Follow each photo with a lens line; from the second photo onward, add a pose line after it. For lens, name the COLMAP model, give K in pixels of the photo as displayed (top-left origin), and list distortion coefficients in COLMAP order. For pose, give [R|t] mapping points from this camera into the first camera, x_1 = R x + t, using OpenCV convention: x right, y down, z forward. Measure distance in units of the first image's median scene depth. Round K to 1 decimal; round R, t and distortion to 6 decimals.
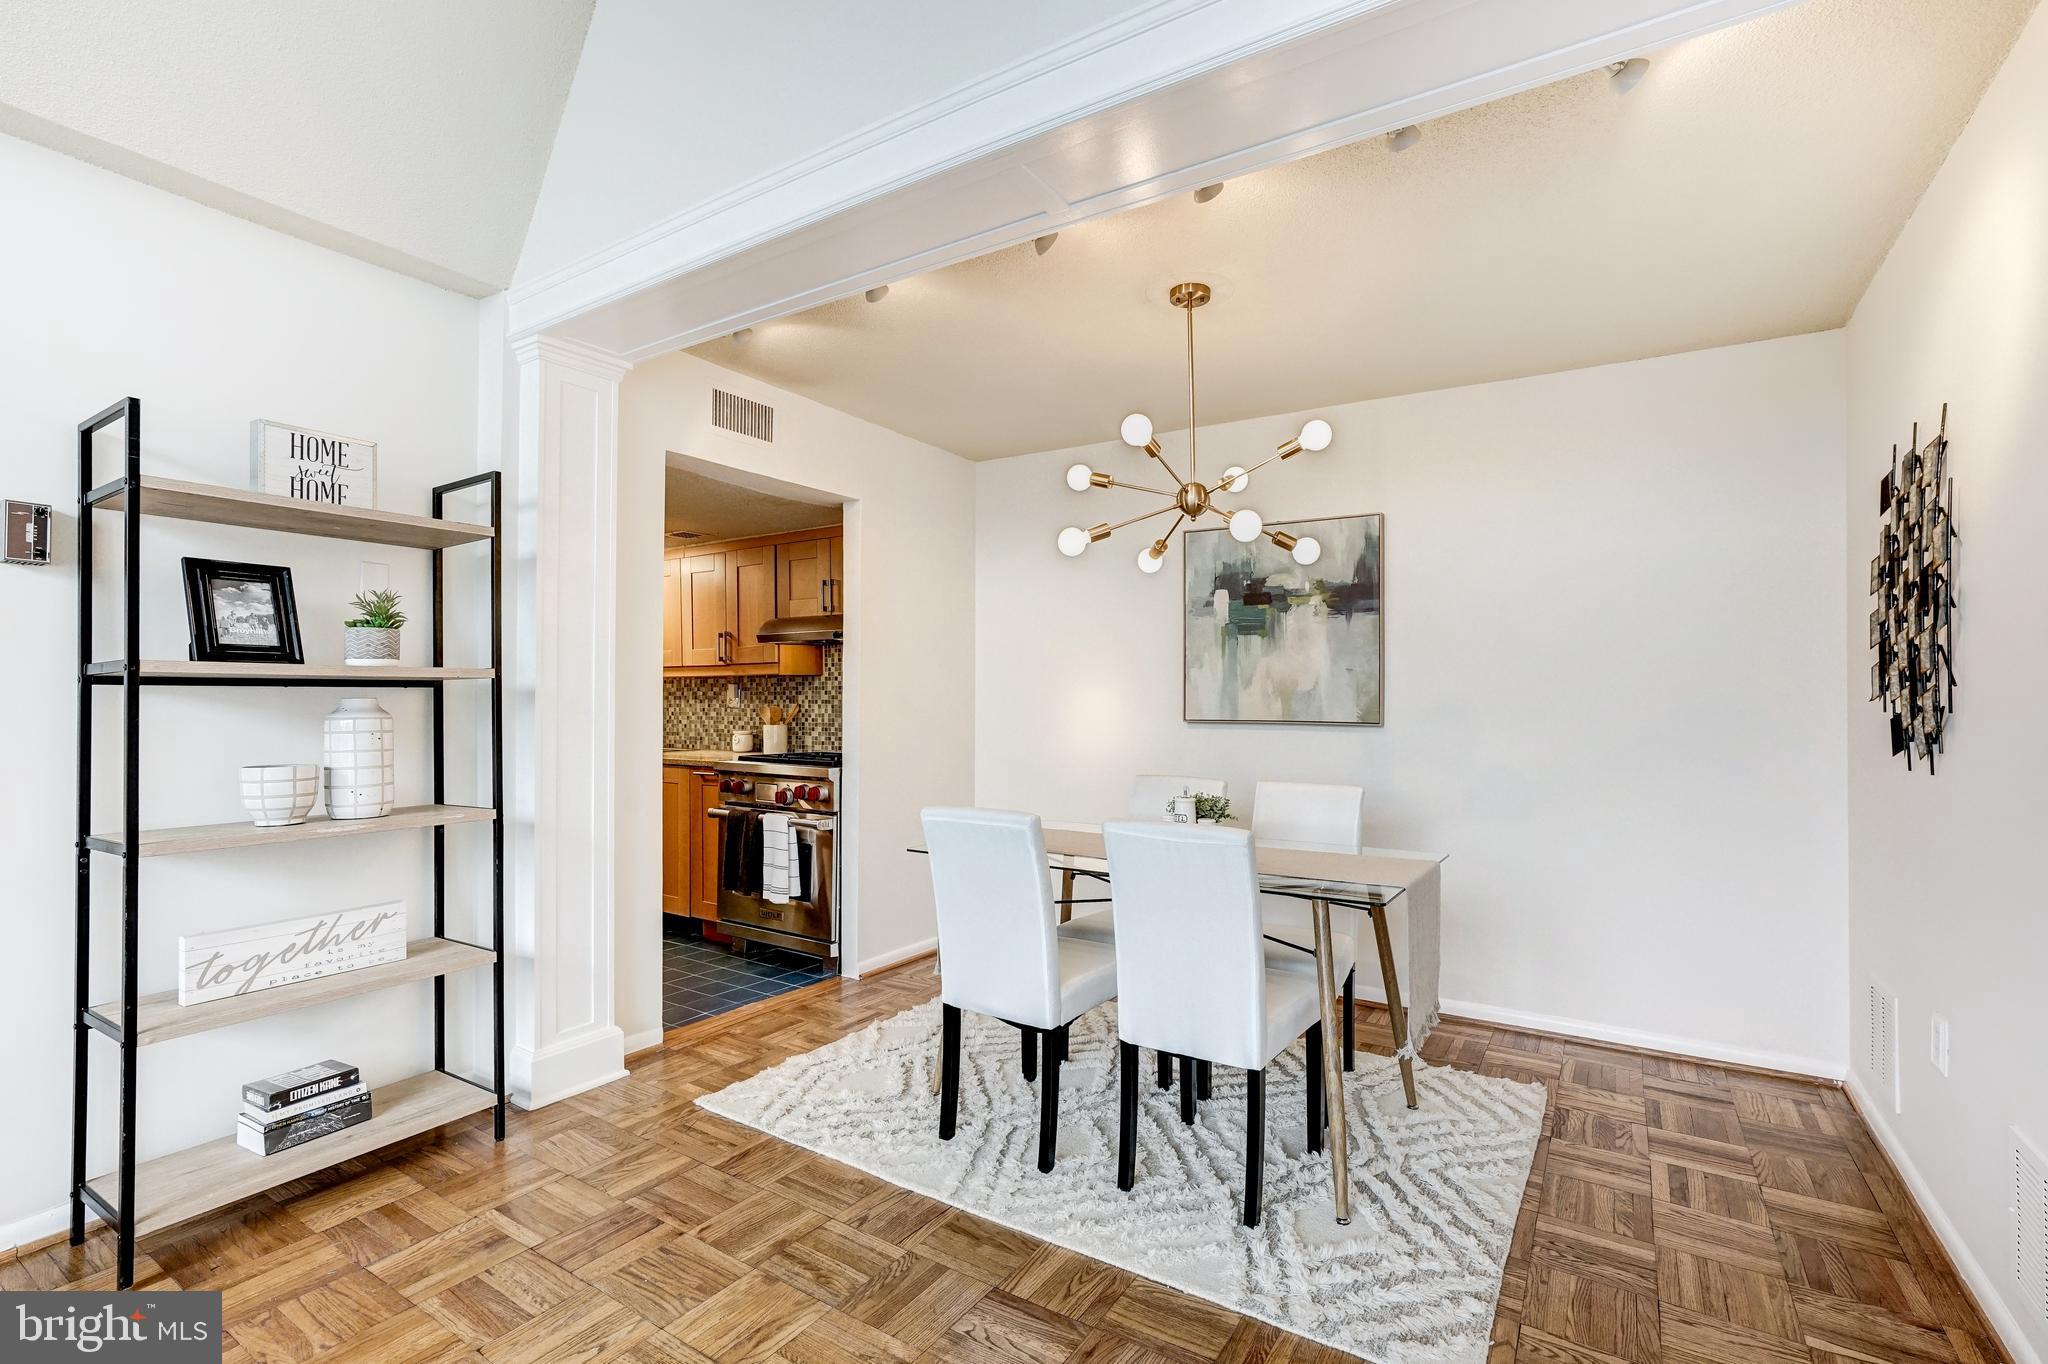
lens RADIAL K [[950.3, 0, 1024.0], [0, 950.3, 682.0], [0, 0, 1]] dist [-0.027840, 0.021674]
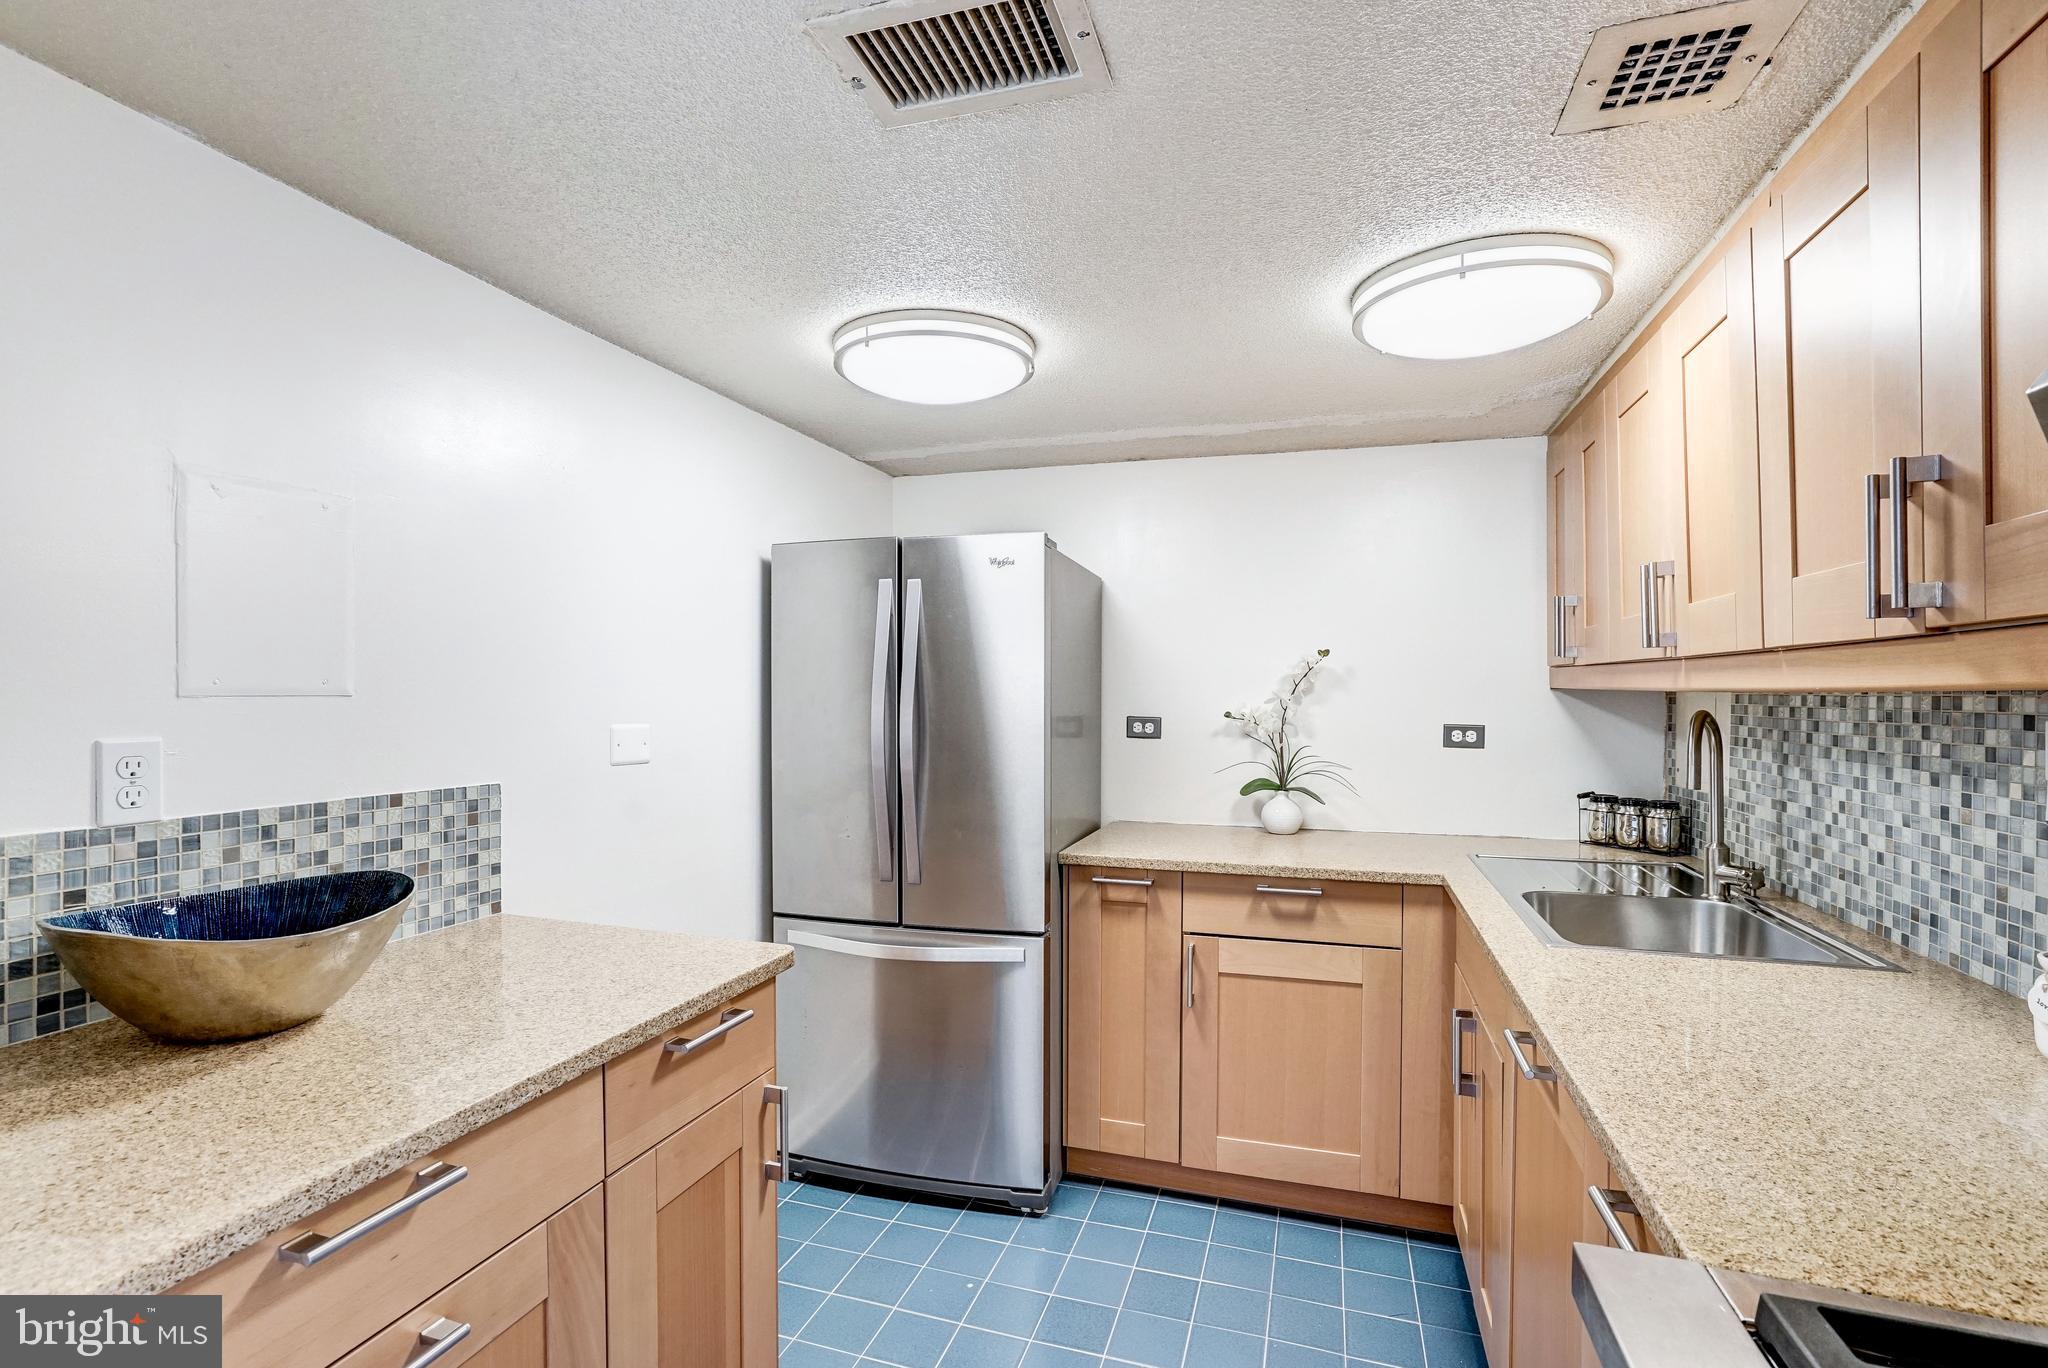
lens RADIAL K [[950.3, 0, 1024.0], [0, 950.3, 684.0], [0, 0, 1]] dist [-0.027840, 0.021674]
pose [[0.267575, -0.004313, -0.963527, -0.329390], [0.009637, 0.999952, -0.001800, -0.016566], [0.963489, -0.008804, 0.267604, 1.445088]]
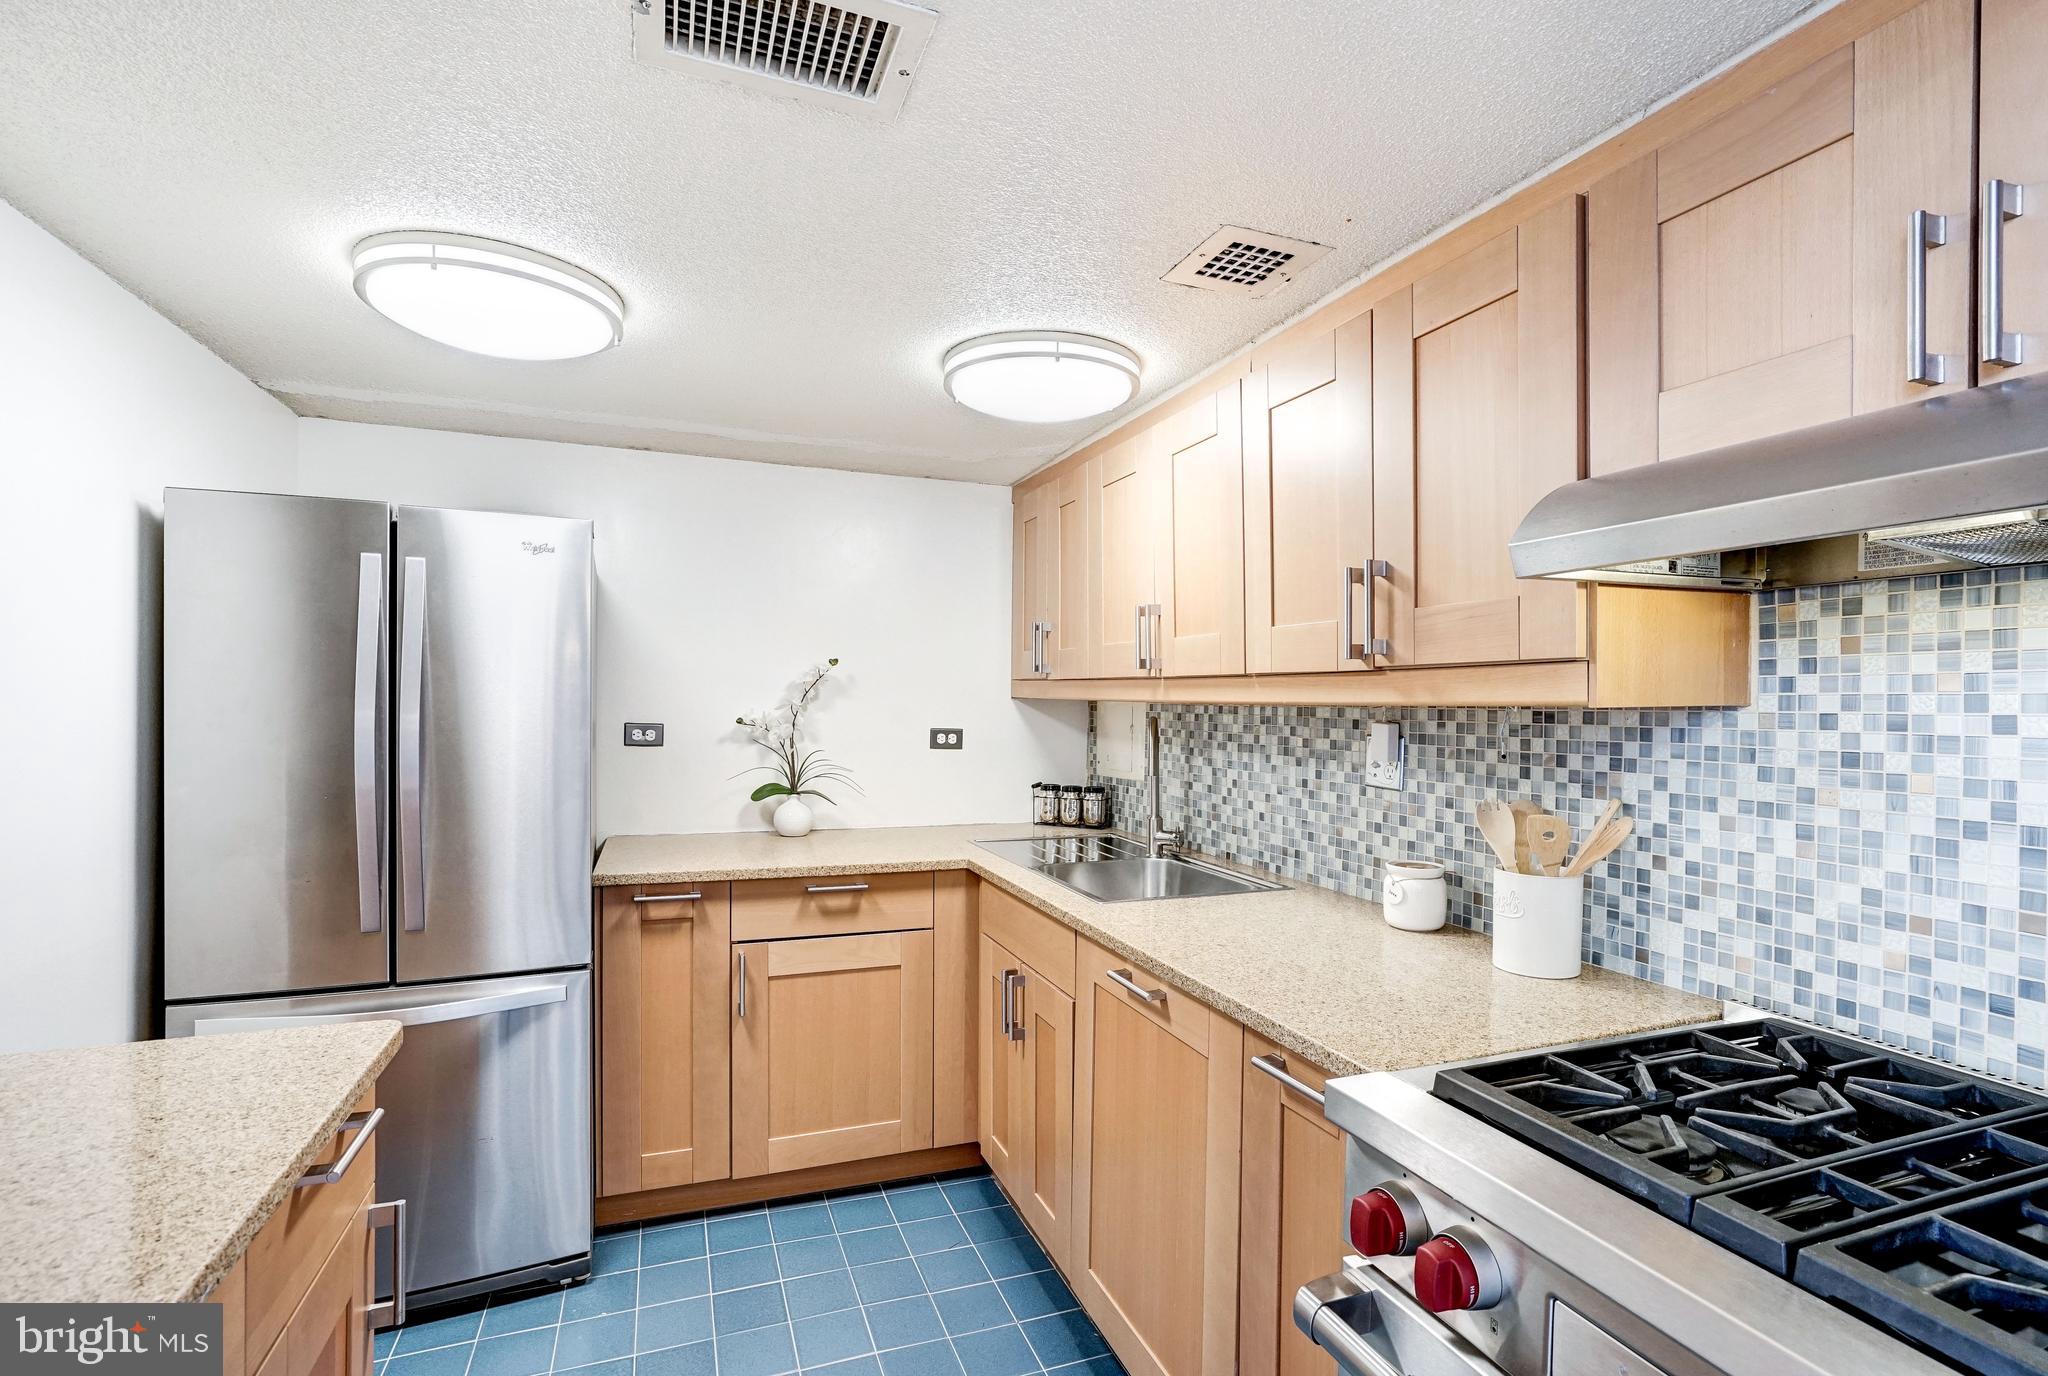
lens RADIAL K [[961.1, 0, 1015.7], [0, 961.1, 689.7], [0, 0, 1]] dist [-0.037627, 0.041842]
pose [[0.803967, 0.006713, -0.594636, -0.413115], [-0.007276, 0.999972, 0.001452, -0.020368], [0.594629, 0.003159, 0.803994, 1.268316]]
